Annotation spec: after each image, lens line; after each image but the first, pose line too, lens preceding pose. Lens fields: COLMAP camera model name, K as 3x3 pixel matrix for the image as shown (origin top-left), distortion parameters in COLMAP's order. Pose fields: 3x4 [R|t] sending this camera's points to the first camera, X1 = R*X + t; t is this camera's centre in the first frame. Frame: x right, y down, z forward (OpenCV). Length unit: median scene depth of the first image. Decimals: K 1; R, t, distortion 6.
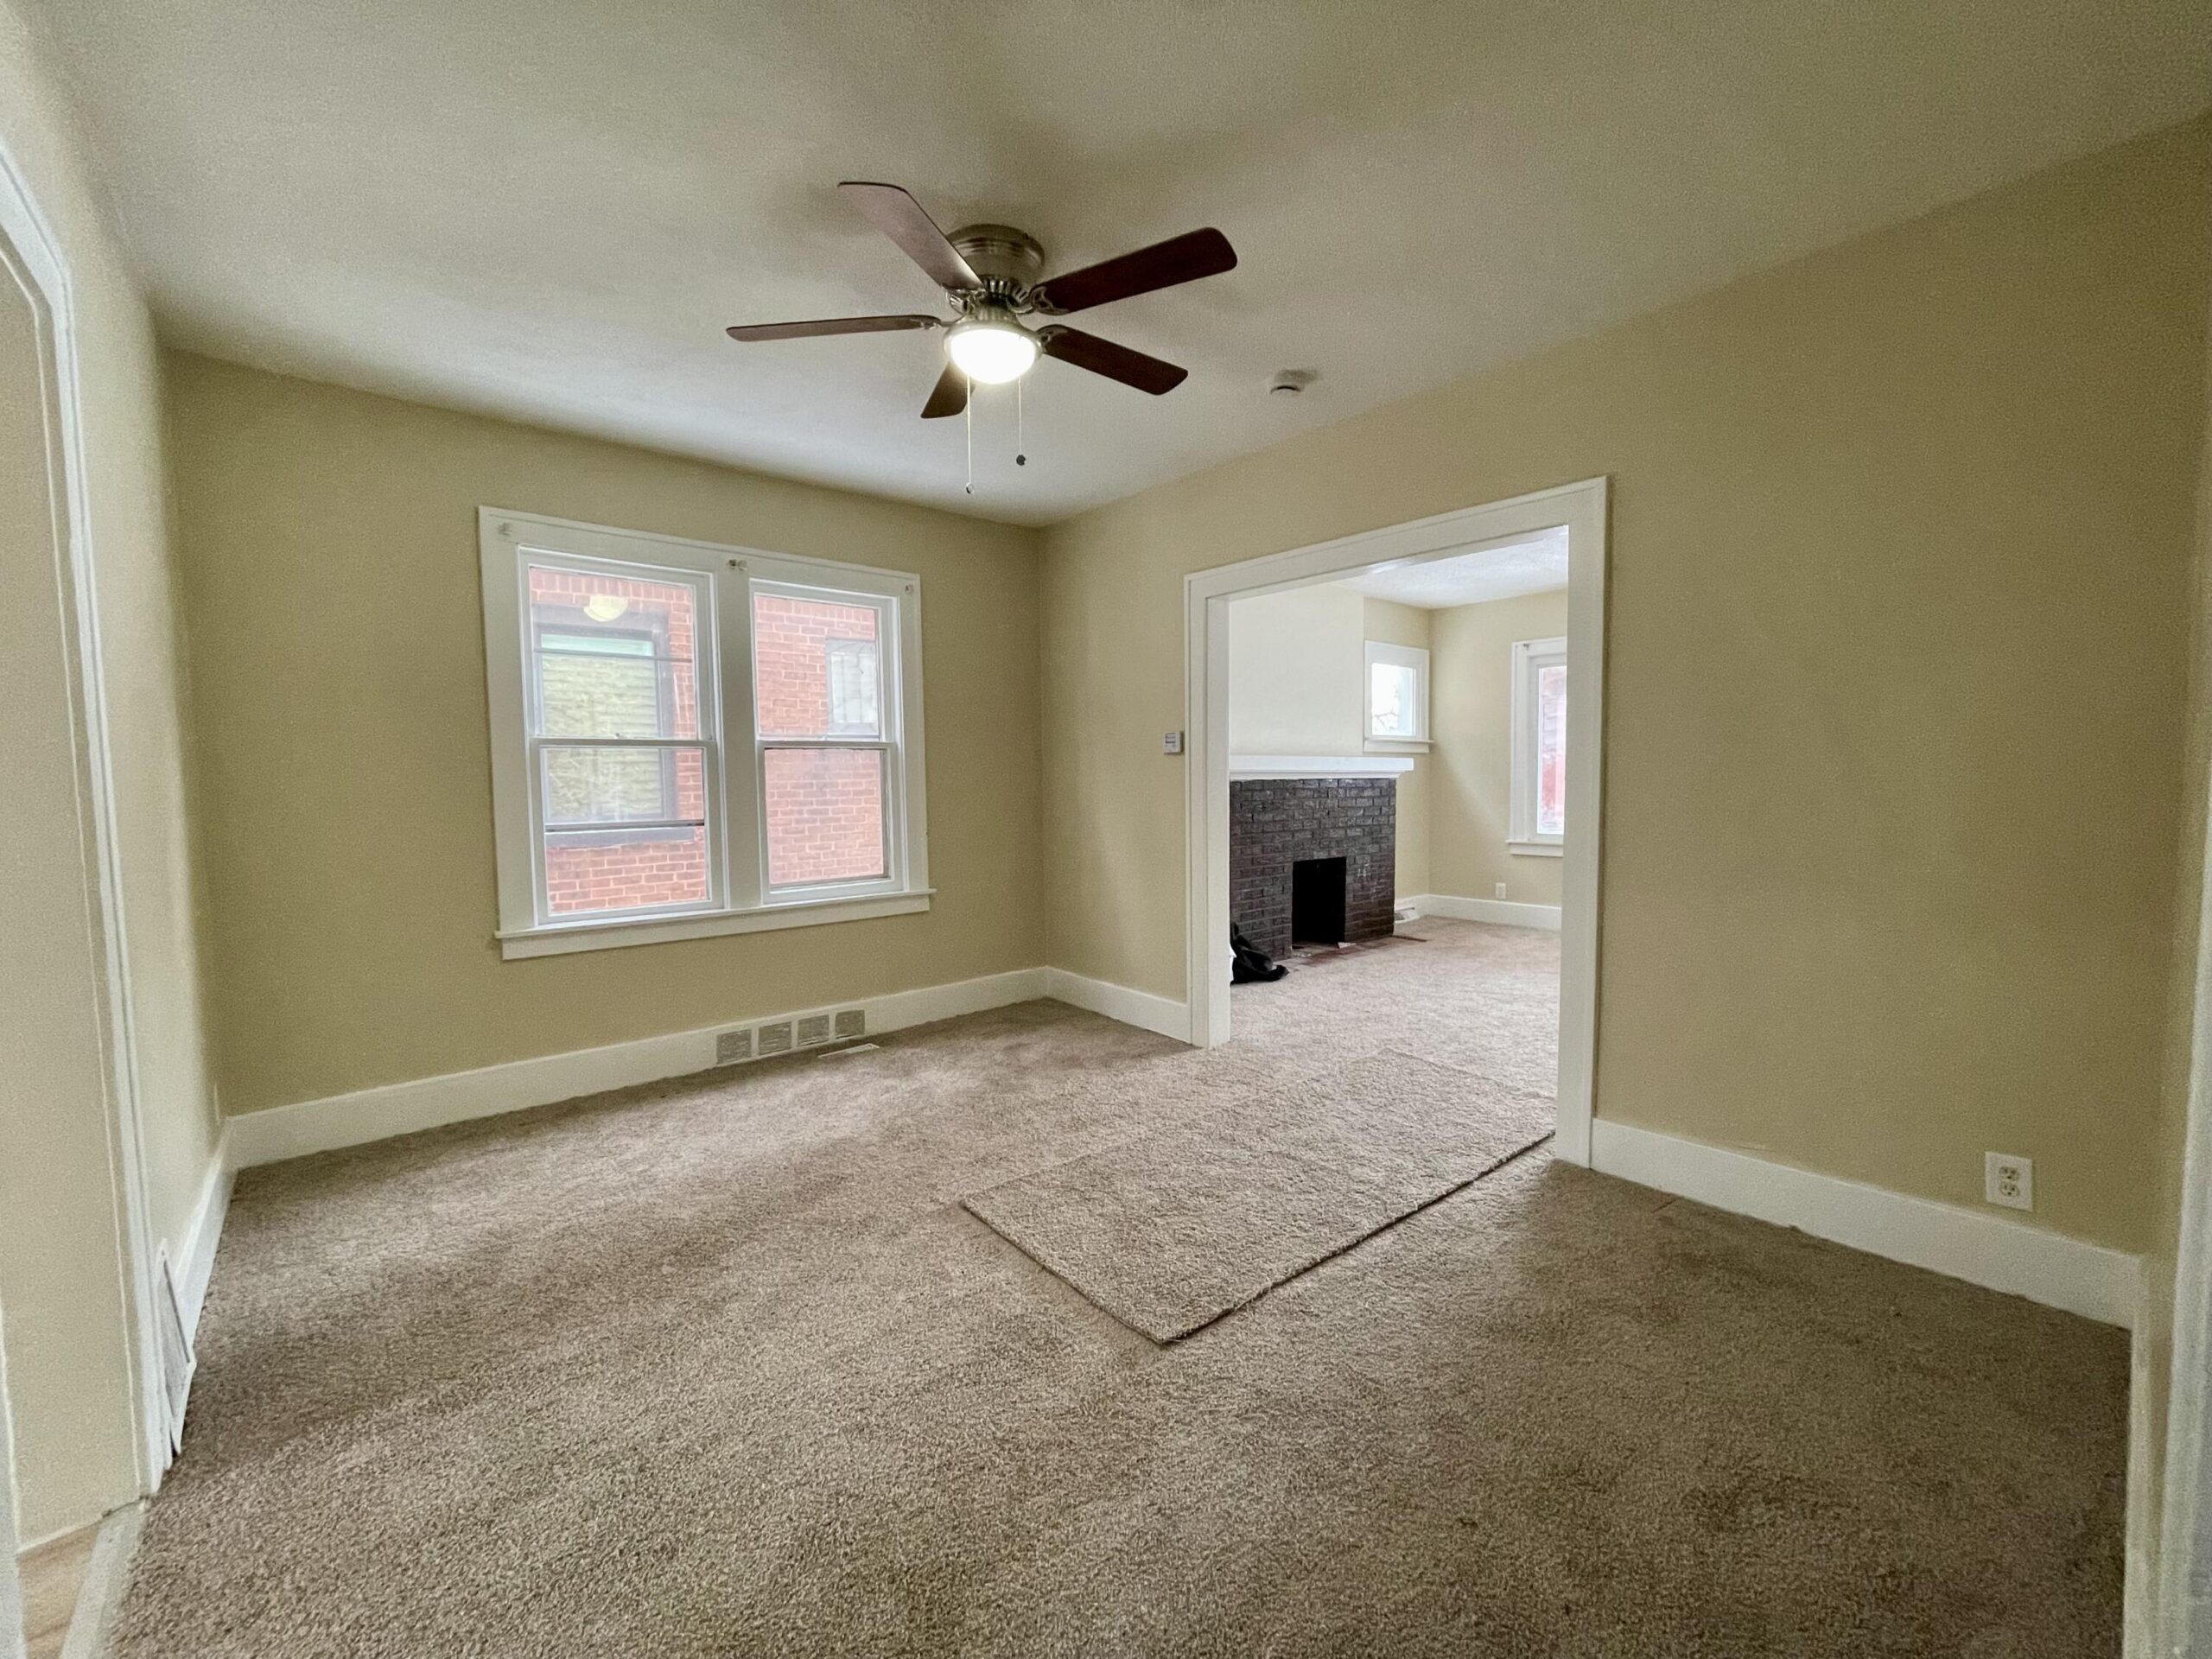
lens RADIAL K [[889.3, 0, 1108.6], [0, 889.3, 829.7], [0, 0, 1]] dist [-0.002393, 0.000952]
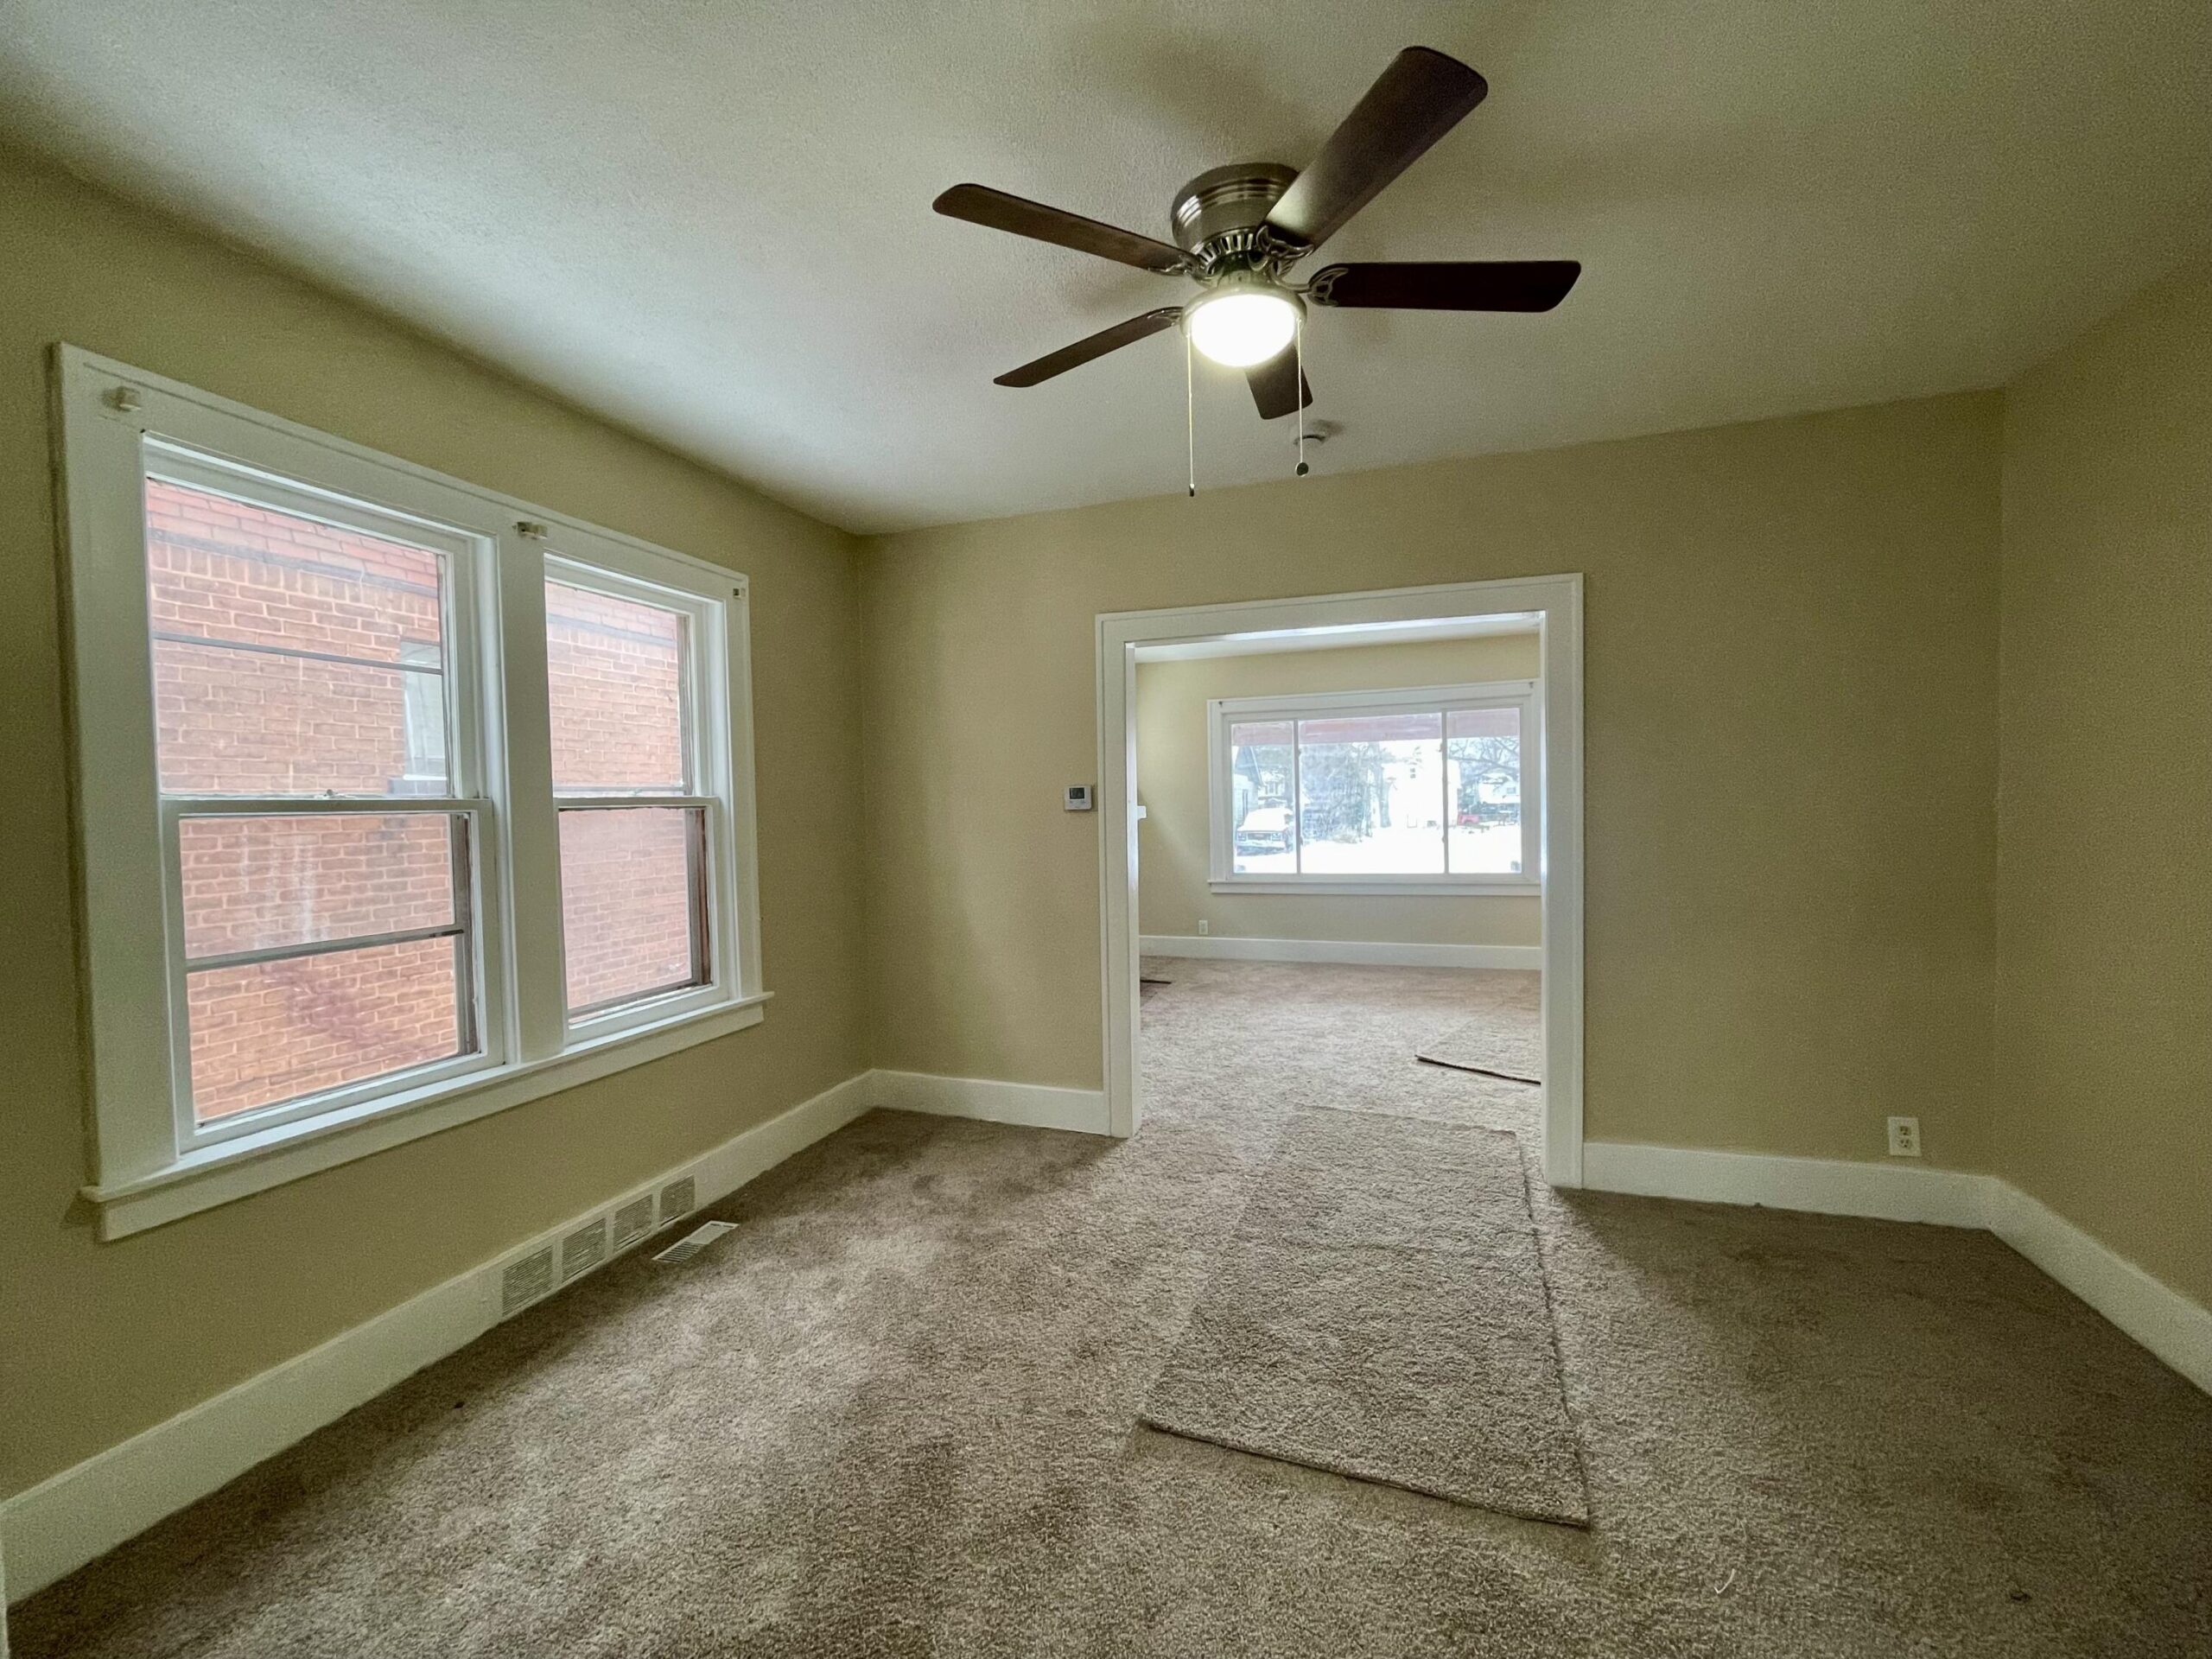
lens RADIAL K [[889.3, 0, 1100.2], [0, 889.3, 832.6], [0, 0, 1]] dist [-0.002393, 0.000952]
pose [[0.863588, -0.021627, 0.503733, -0.360499], [0.040458, 0.998830, -0.026477, -0.039626], [-0.502572, 0.043245, 0.863453, 0.221519]]
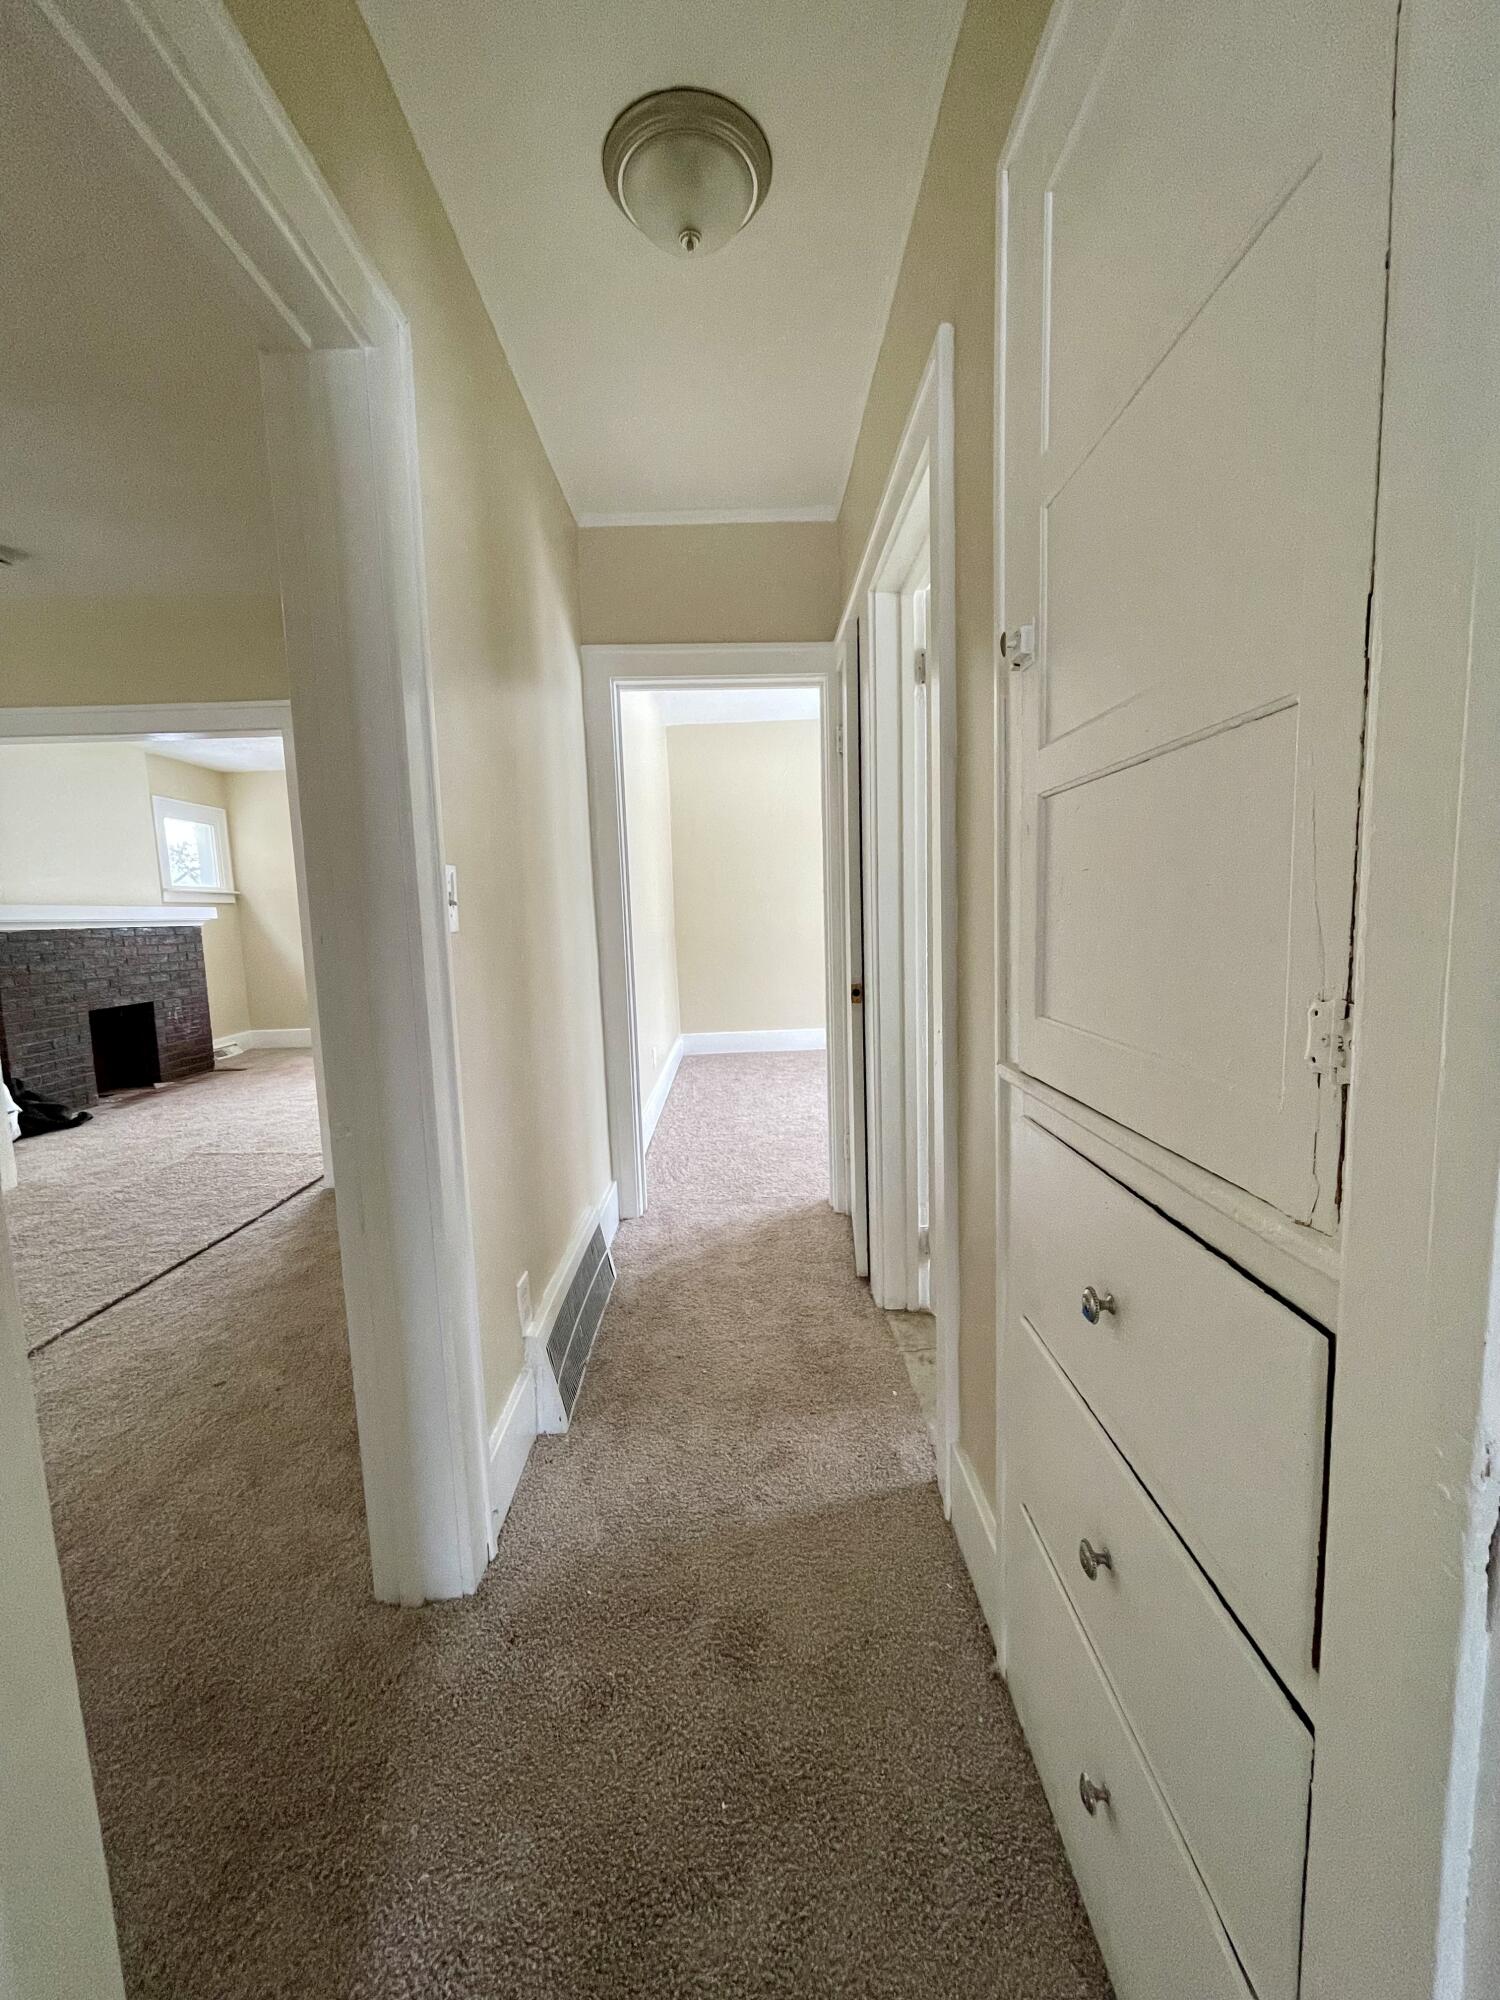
lens RADIAL K [[804.1, 0, 737.7], [0, 804.1, 1001.5], [0, 0, 1]] dist [-0.002393, 0.000952]
pose [[0.649137, -0.096495, 0.754526, -0.000836], [0.074144, 0.995224, 0.063490, 0.032256], [-0.757049, 0.014730, 0.653192, -0.222474]]
